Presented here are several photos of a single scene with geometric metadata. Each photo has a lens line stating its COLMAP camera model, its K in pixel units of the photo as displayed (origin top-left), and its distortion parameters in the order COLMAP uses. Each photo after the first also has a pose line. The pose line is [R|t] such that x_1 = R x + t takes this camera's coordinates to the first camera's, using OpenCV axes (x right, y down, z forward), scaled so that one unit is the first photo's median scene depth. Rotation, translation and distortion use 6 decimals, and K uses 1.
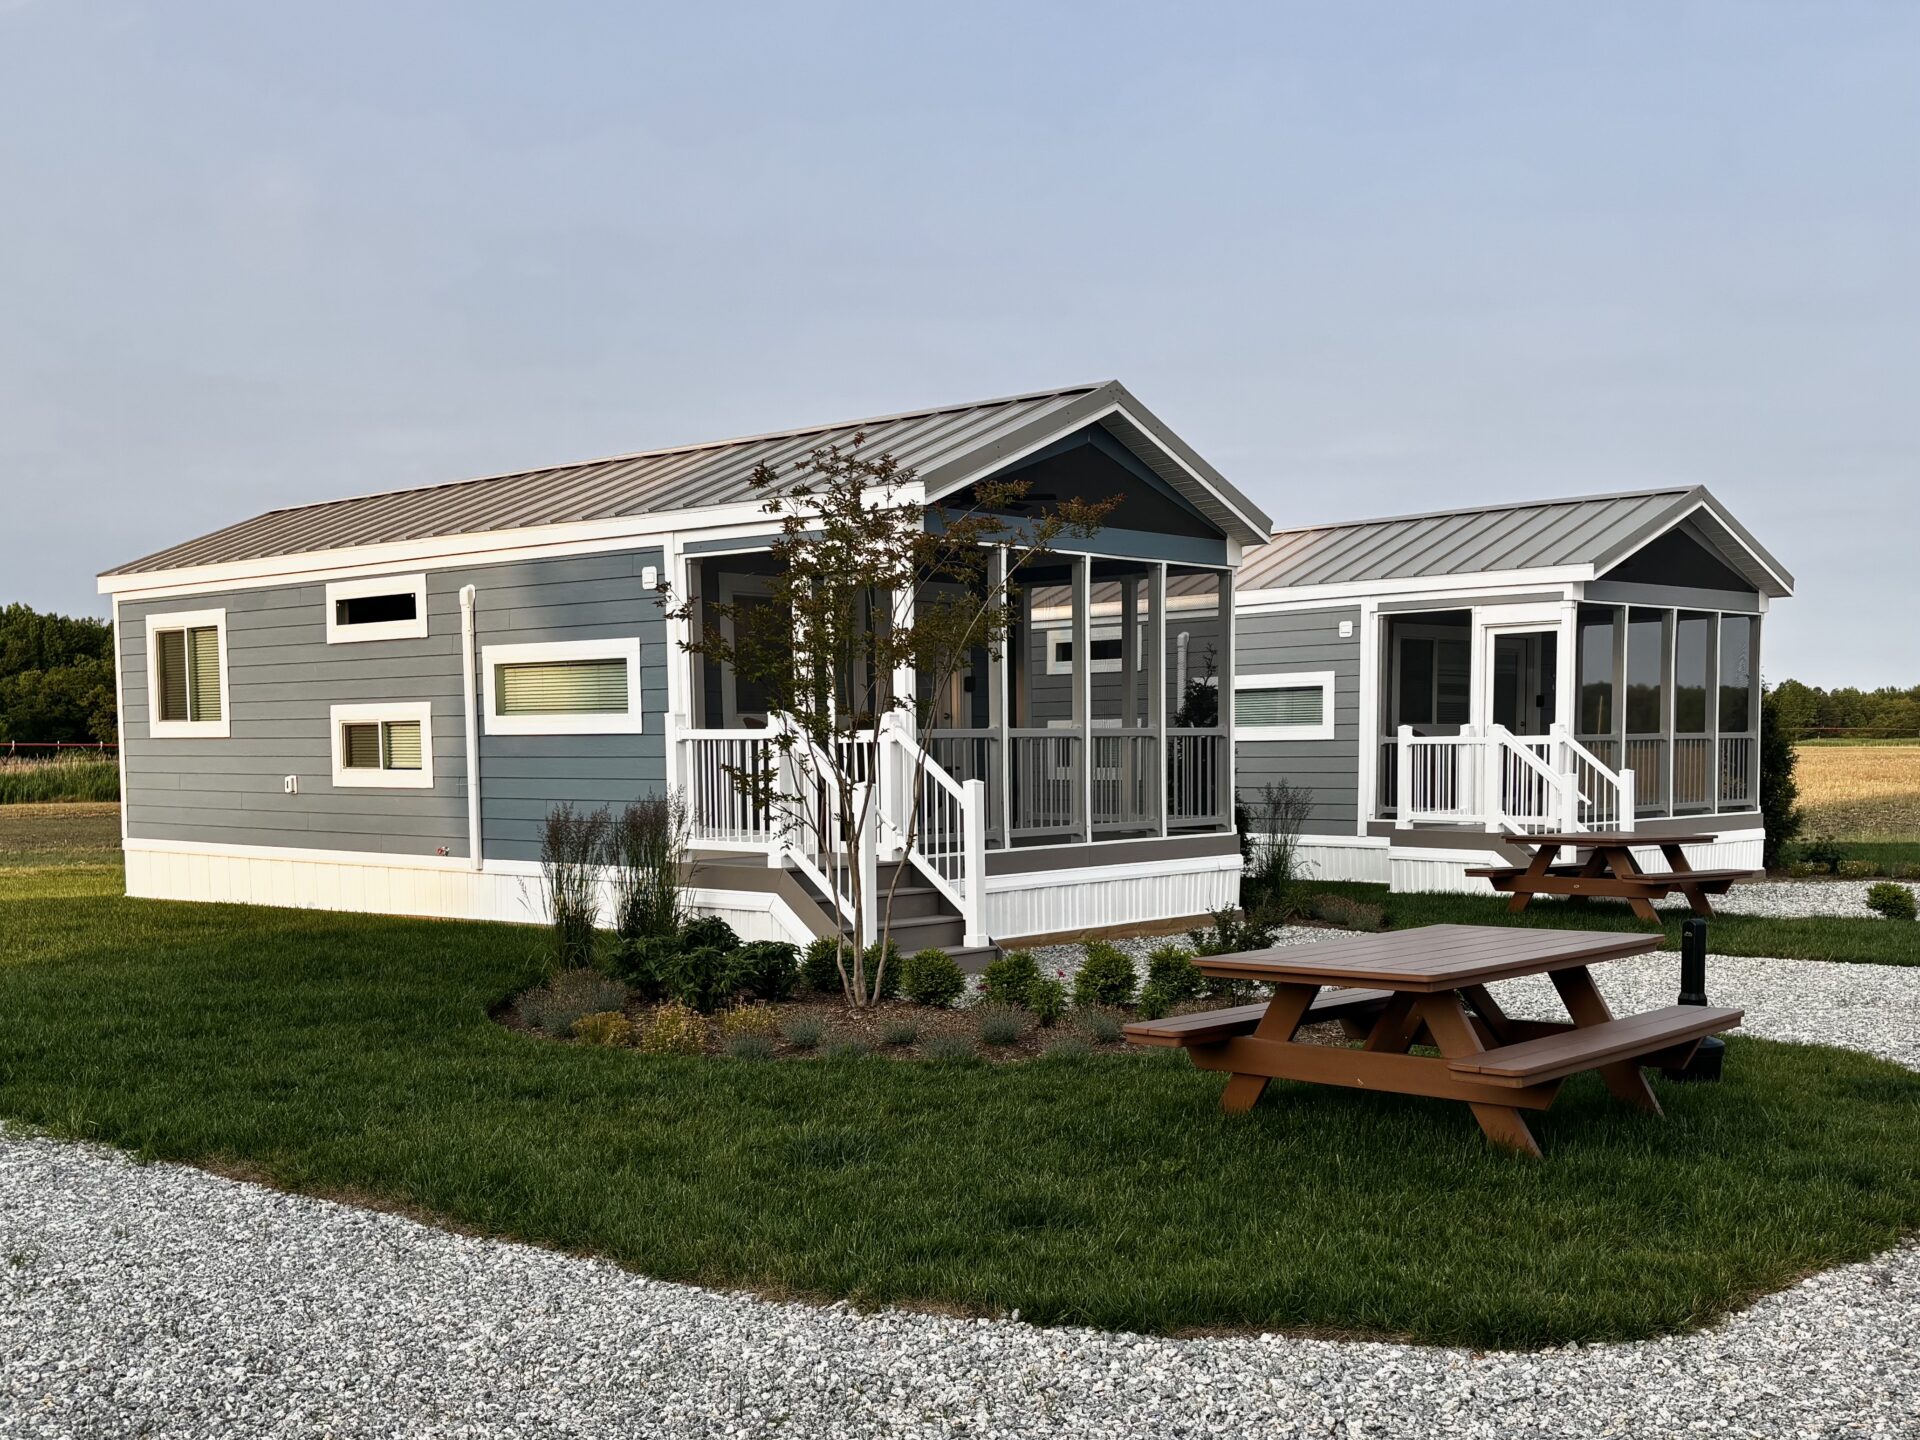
lens RADIAL K [[2071.4, 0, 967.7], [0, 2071.4, 916.4], [0, 0, 1]] dist [0.231065, -0.752042]
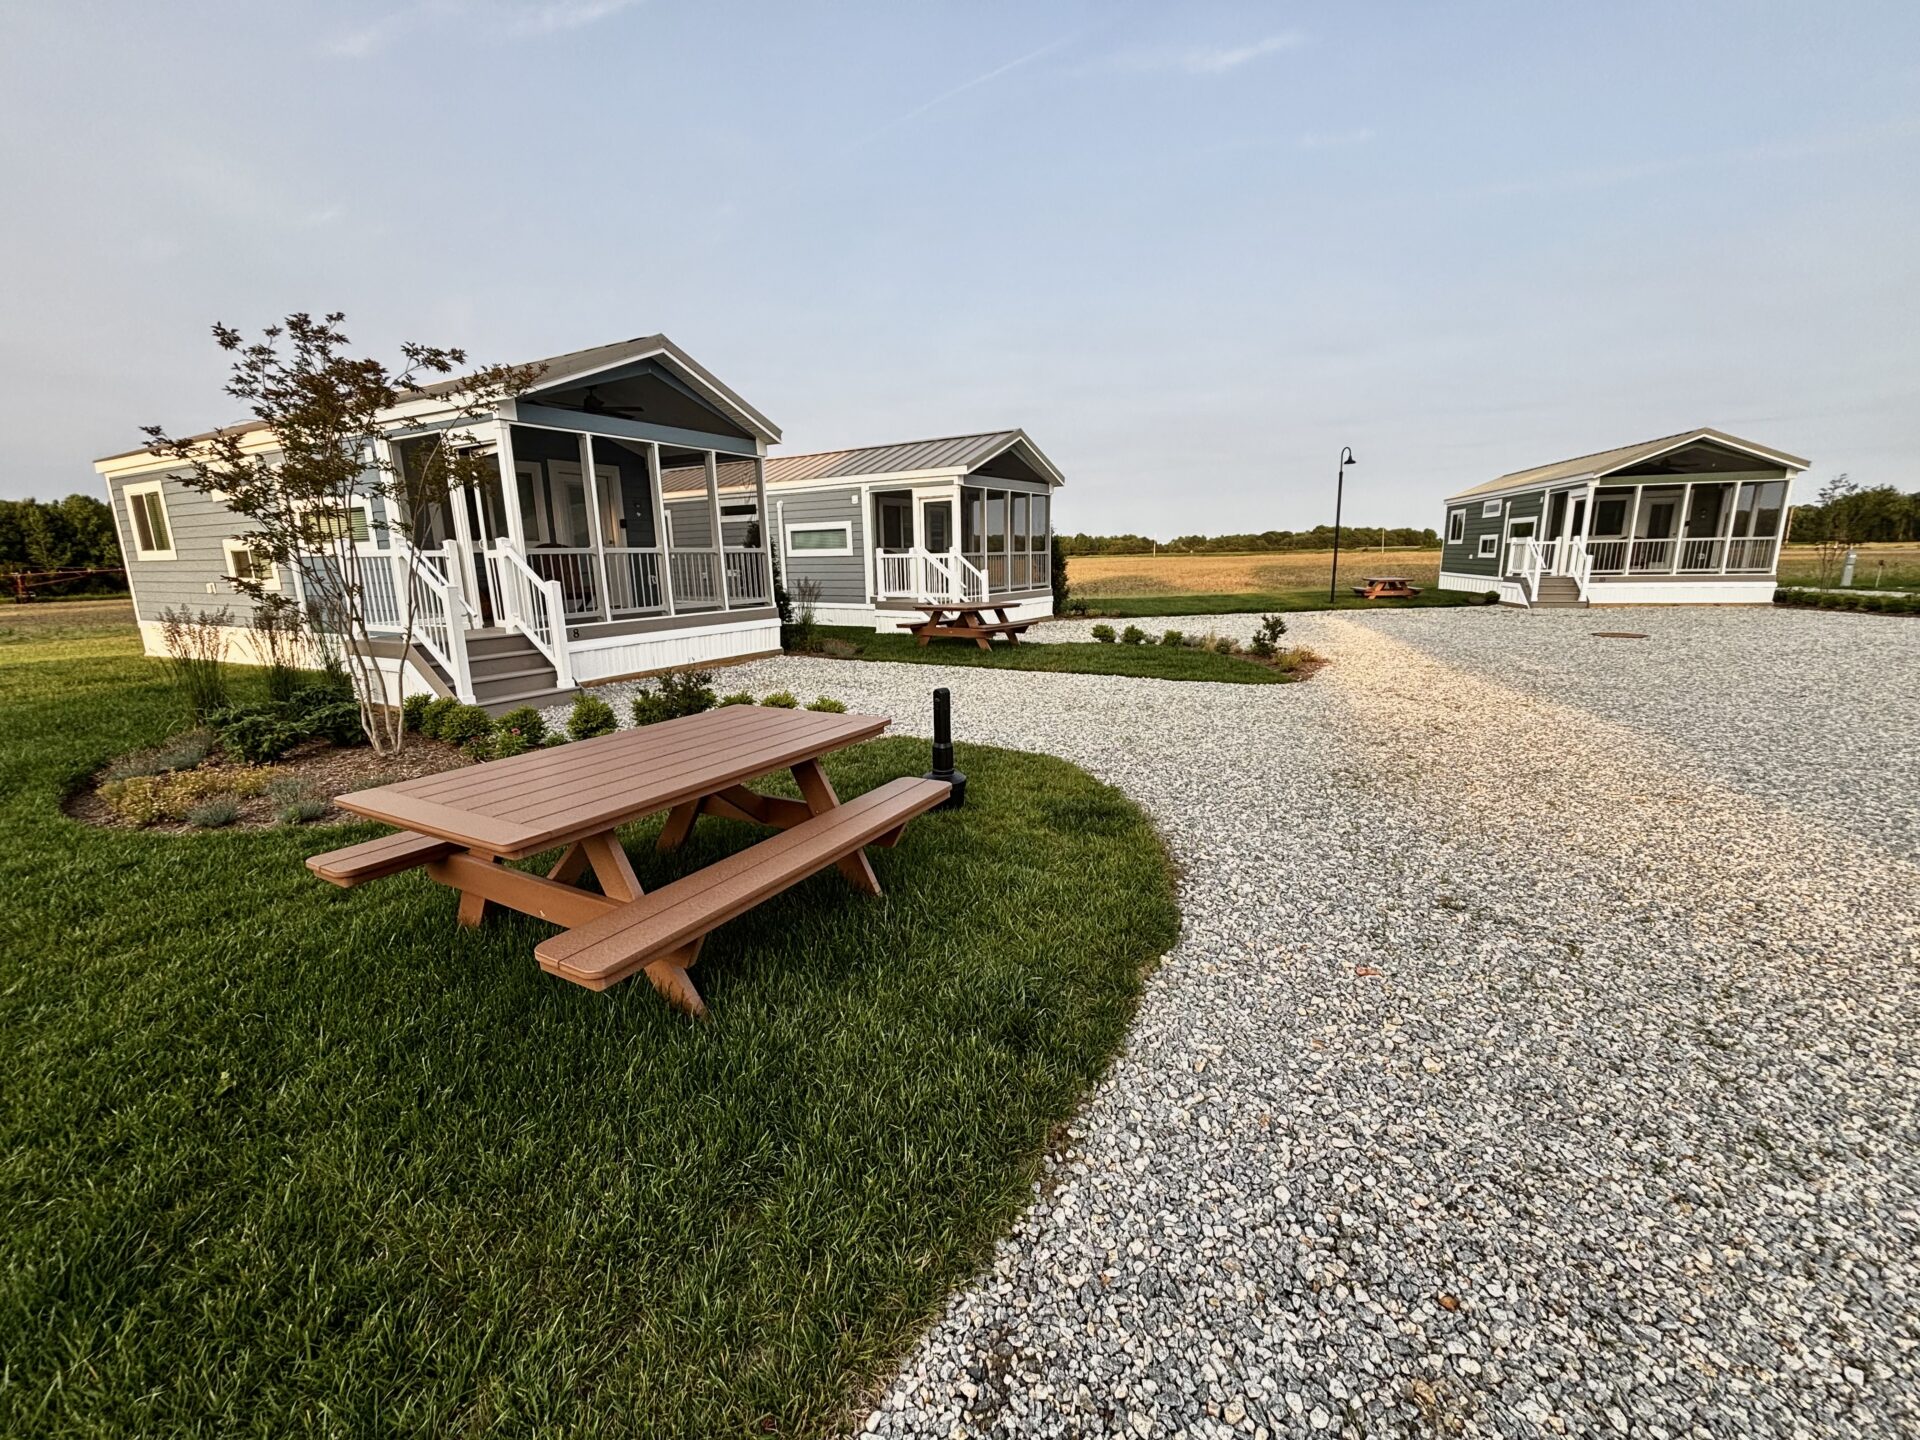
lens RADIAL K [[767.5, 0, 960.0], [0, 767.5, 720.0], [0, 0, 1]] dist [0.011403, 0.000227]
pose [[0.977294, -0.054448, 0.204771, 0.128978], [0.029091, 0.991748, 0.124862, -0.018523], [-0.209879, -0.116070, 0.970813, 0.263274]]
